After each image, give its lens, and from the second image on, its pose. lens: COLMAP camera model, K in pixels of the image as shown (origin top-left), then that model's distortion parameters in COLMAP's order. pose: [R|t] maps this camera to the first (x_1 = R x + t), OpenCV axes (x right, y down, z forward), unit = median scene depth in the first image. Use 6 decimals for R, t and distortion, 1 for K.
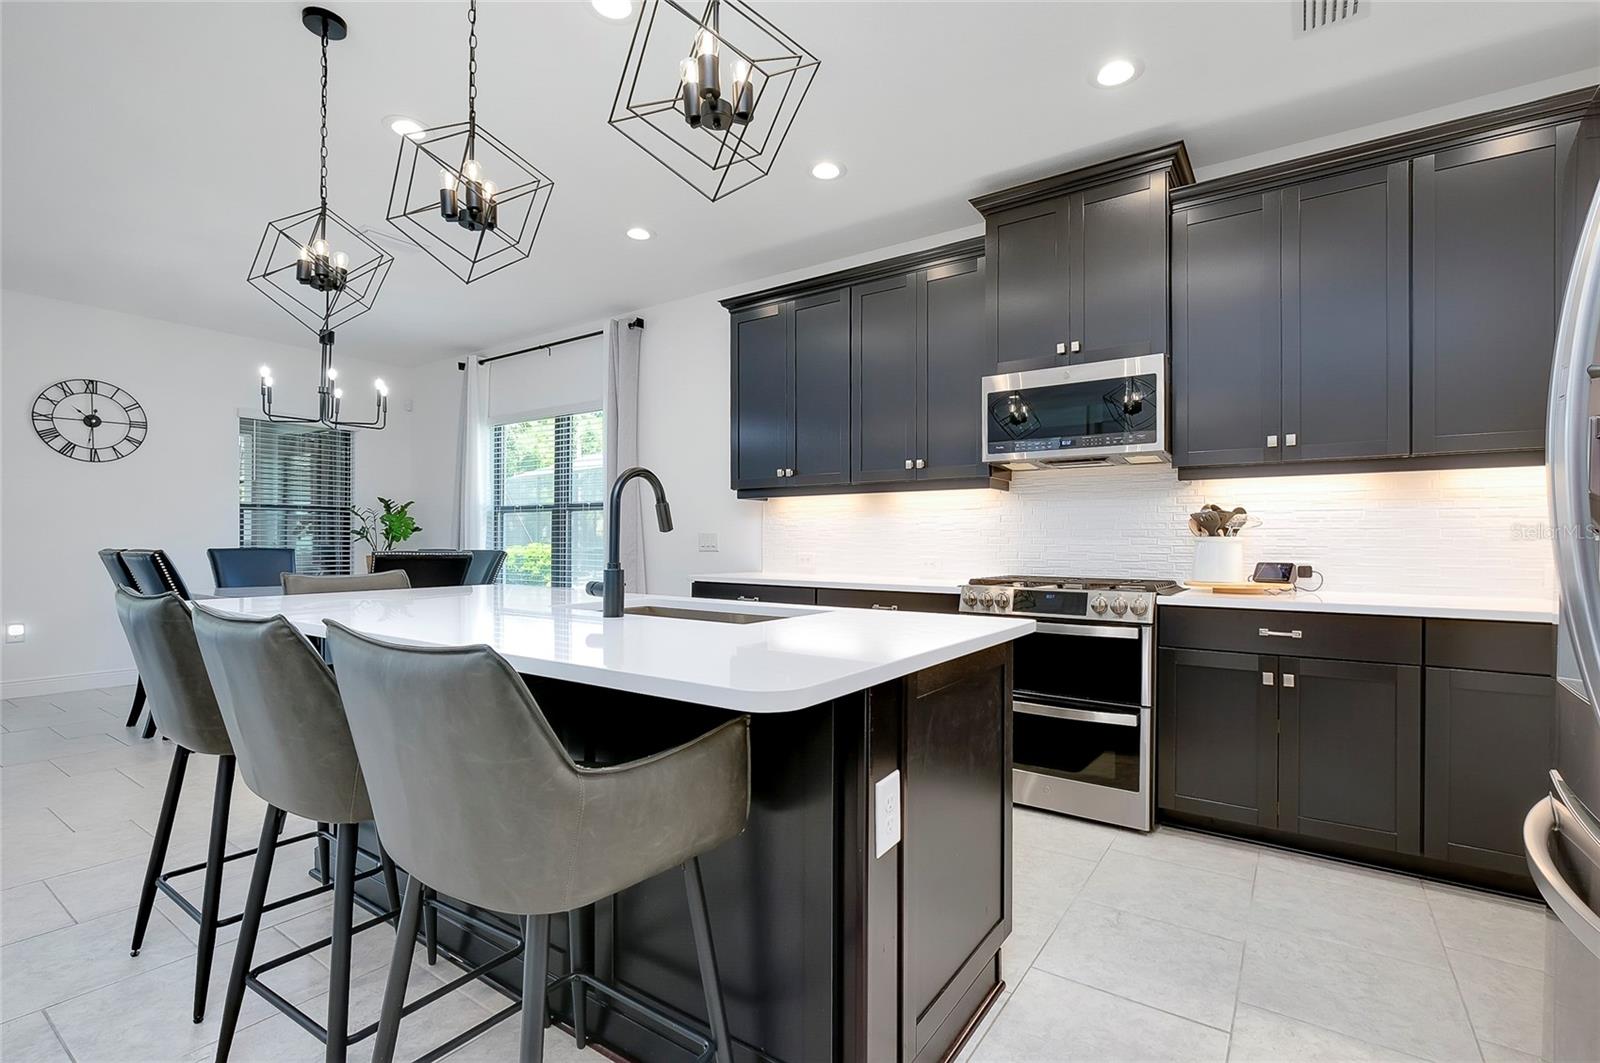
lens RADIAL K [[690.0, 0, 749.7], [0, 690.0, 538.4], [0, 0, 1]] dist [0.010823, -0.000107]
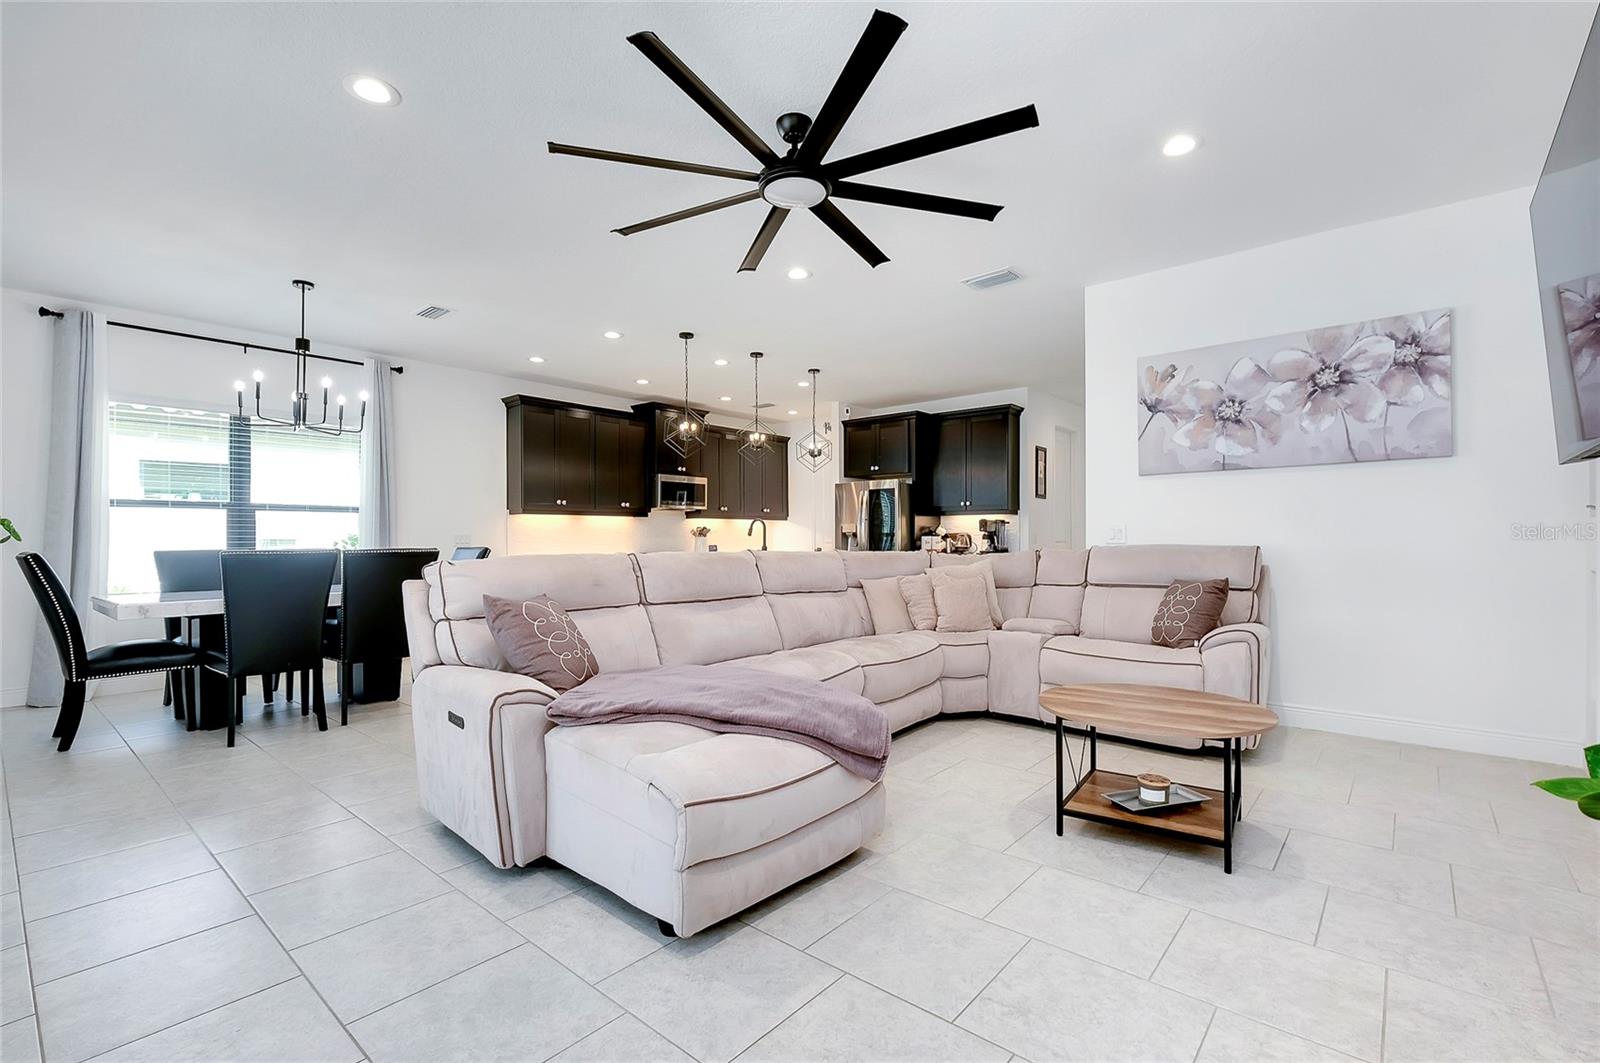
lens RADIAL K [[702.0, 0, 797.6], [0, 702.0, 536.6], [0, 0, 1]] dist [0.000220, 0.000084]
pose [[0.110747, -0.000649, 0.993848, -1.390370], [0.001778, 0.999998, 0.000455, -0.002624], [-0.993847, 0.001717, 0.110747, 0.135543]]
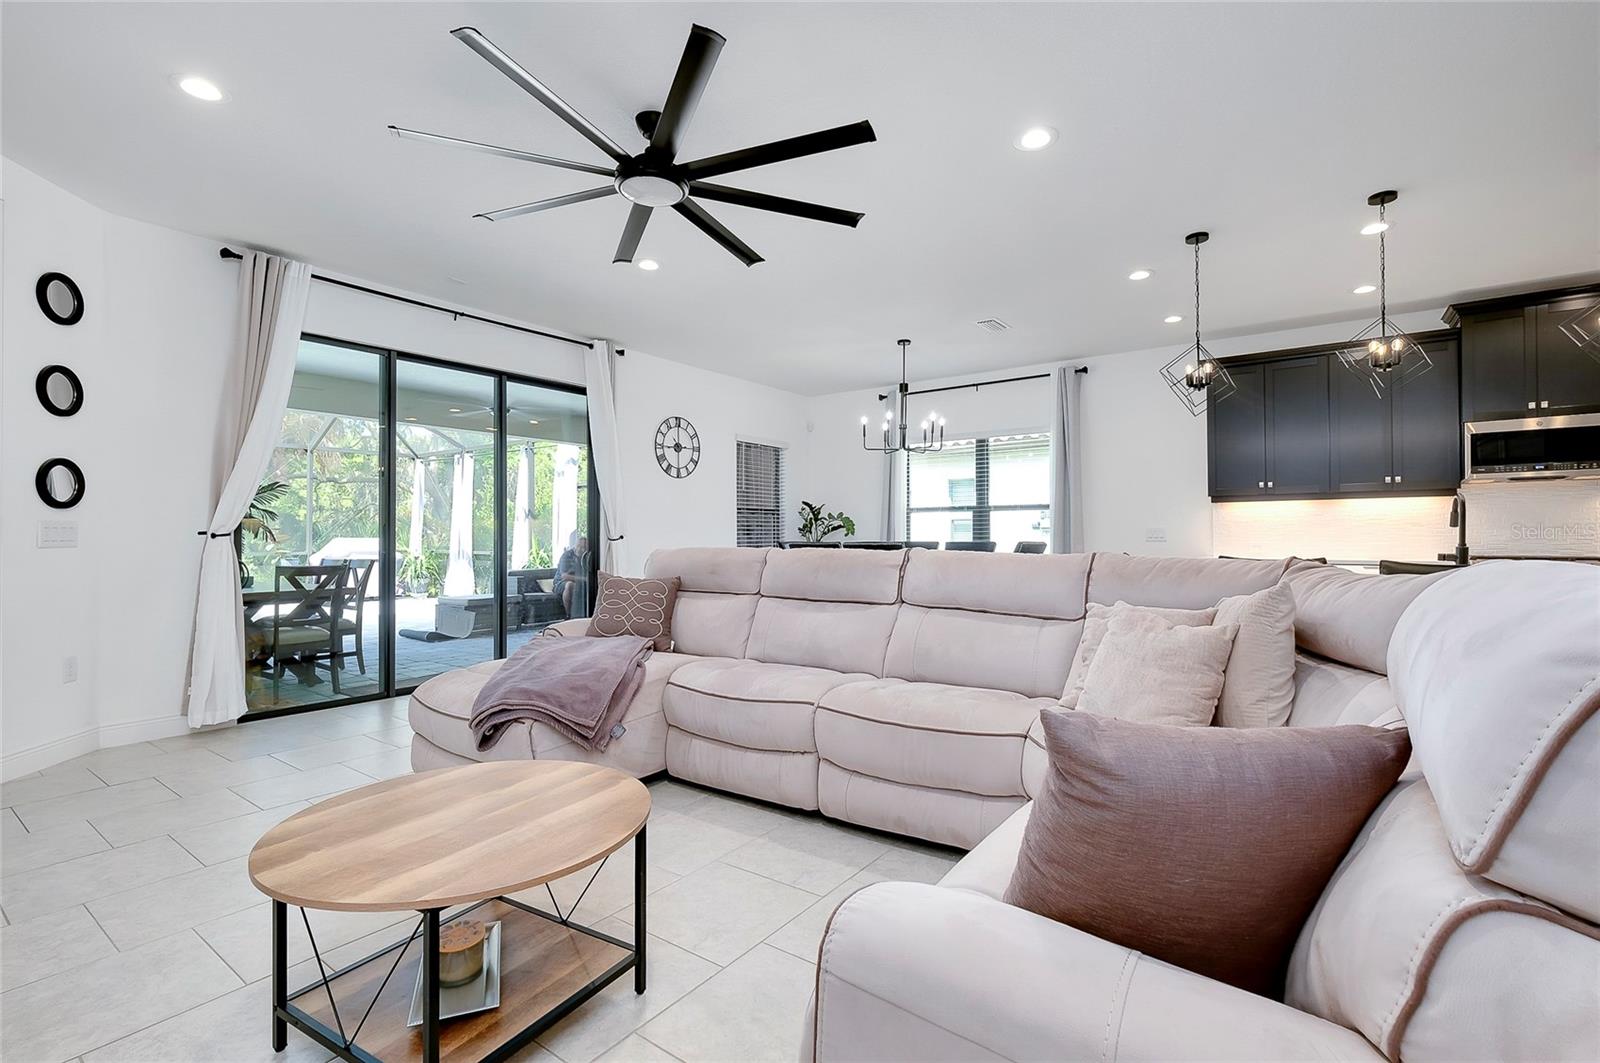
lens RADIAL K [[702.0, 0, 797.6], [0, 702.0, 536.6], [0, 0, 1]] dist [0.000220, 0.000084]
pose [[0.999814, -0.006973, -0.017985, -0.703943], [0.007063, 0.999963, 0.004936, -0.001513], [0.017950, -0.005062, 0.999826, -0.359954]]
